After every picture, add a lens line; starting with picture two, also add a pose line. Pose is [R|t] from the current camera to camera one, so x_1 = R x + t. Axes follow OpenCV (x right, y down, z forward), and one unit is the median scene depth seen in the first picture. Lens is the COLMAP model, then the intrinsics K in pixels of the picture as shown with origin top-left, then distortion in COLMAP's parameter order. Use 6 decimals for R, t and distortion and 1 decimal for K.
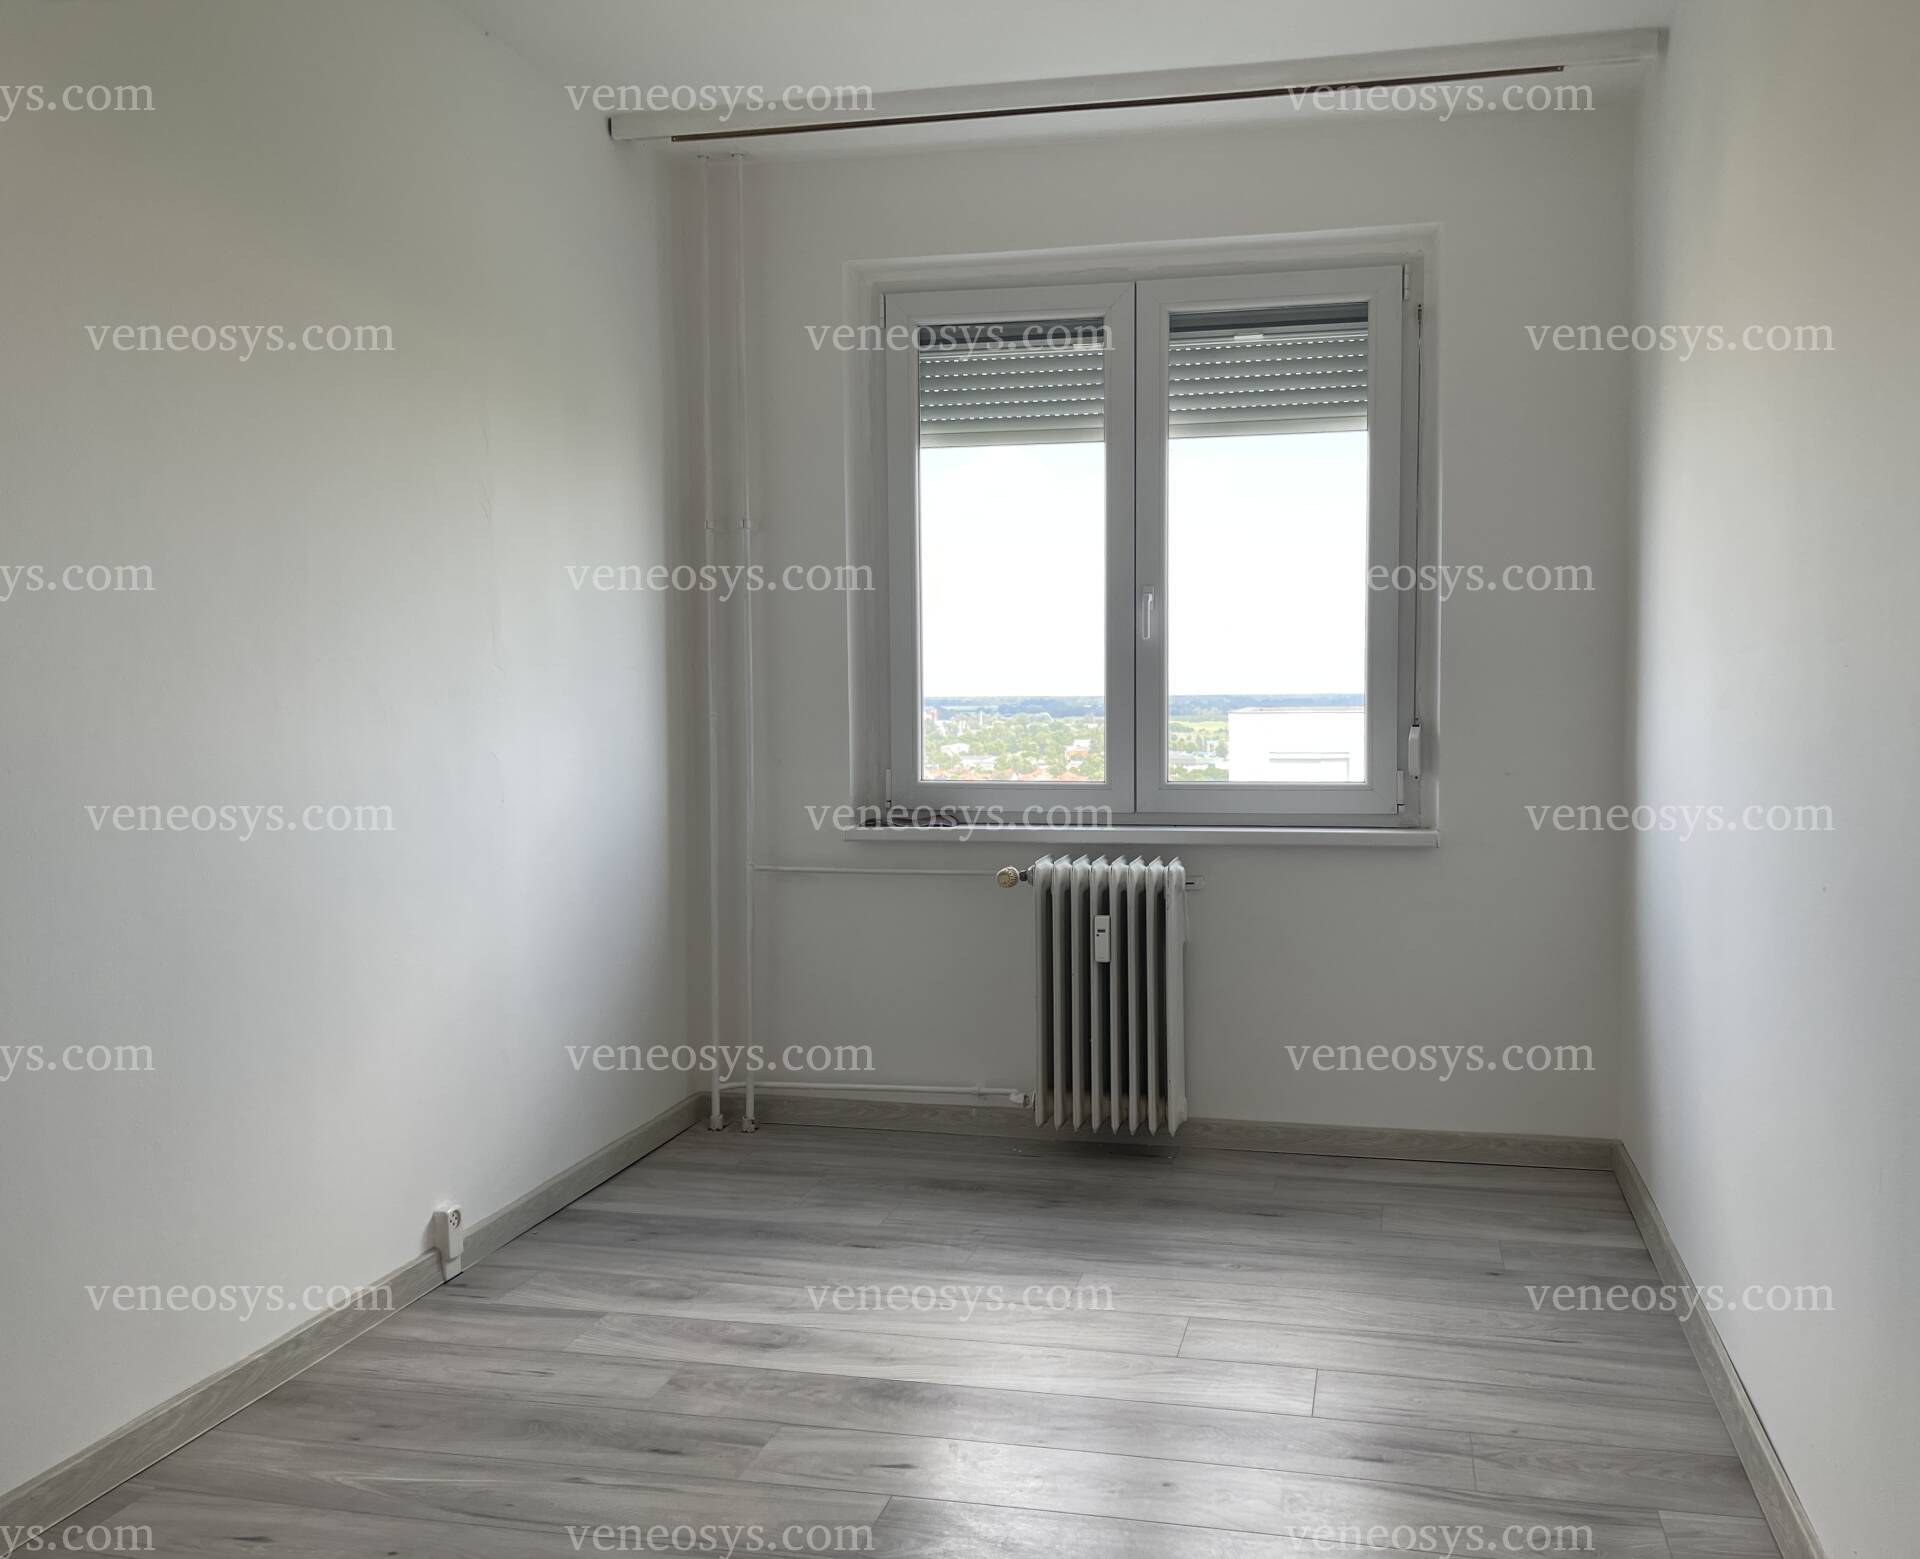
lens RADIAL K [[1725.2, 0, 961.6], [0, 1725.2, 770.4], [0, 0, 1]] dist [0.066656, -0.090316]
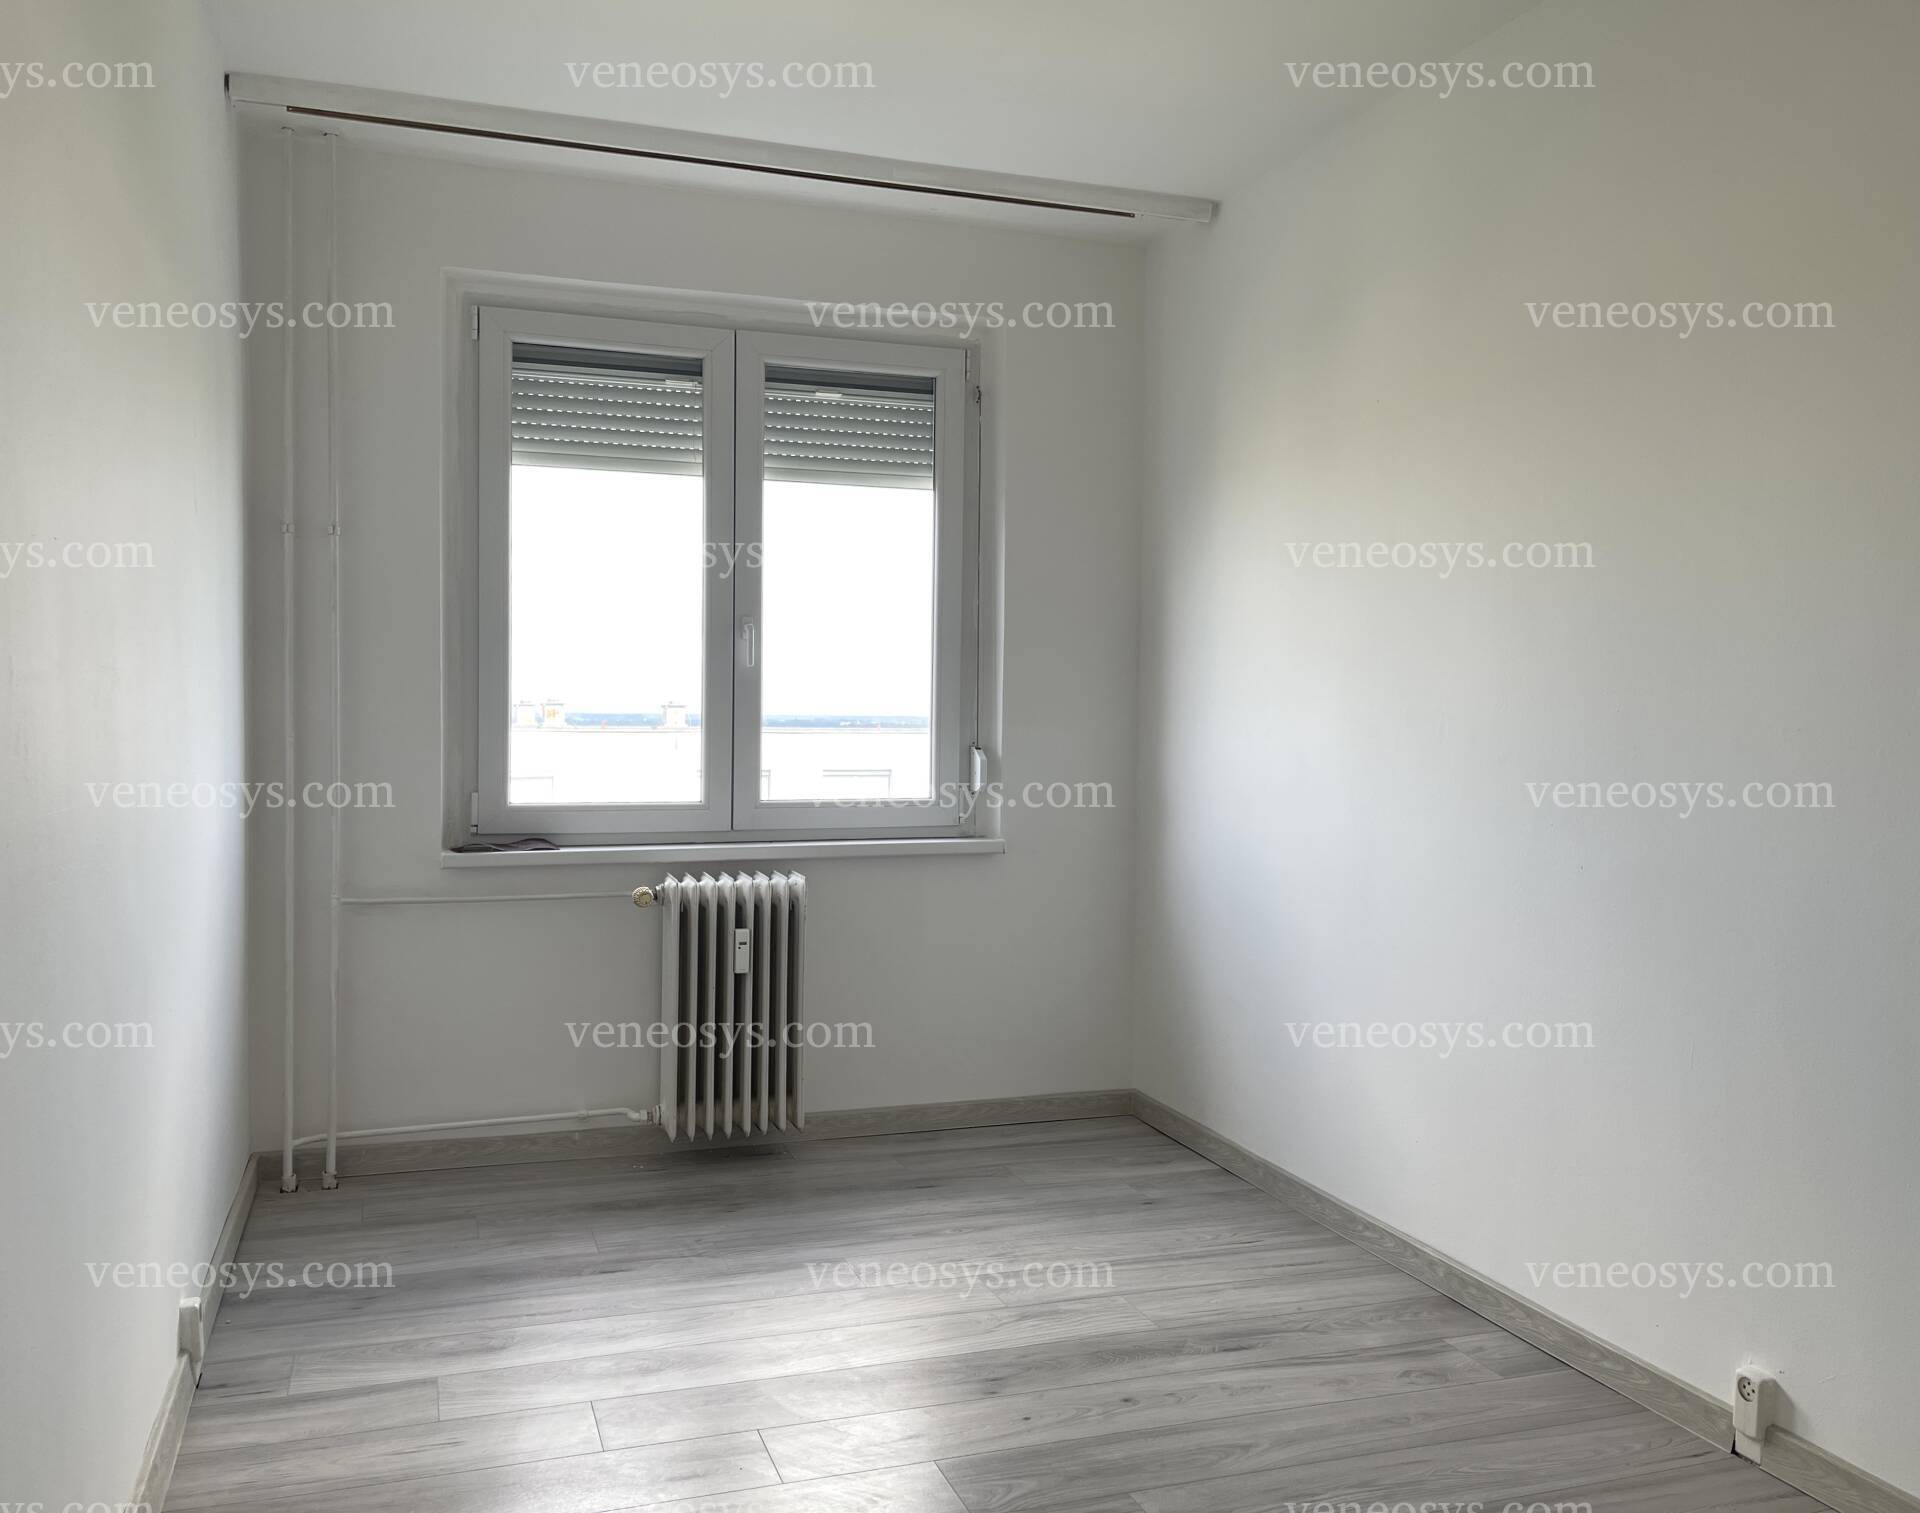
lens RADIAL K [[1685.6, 0, 960.0], [0, 1685.6, 756.5], [0, 0, 1]] dist [0.017174, -0.005902]
pose [[0.842707, 0.000153, 0.538373, -0.350999], [0.012439, 0.999727, -0.019754, 0.001460], [-0.538229, 0.023344, 0.842475, 0.062196]]
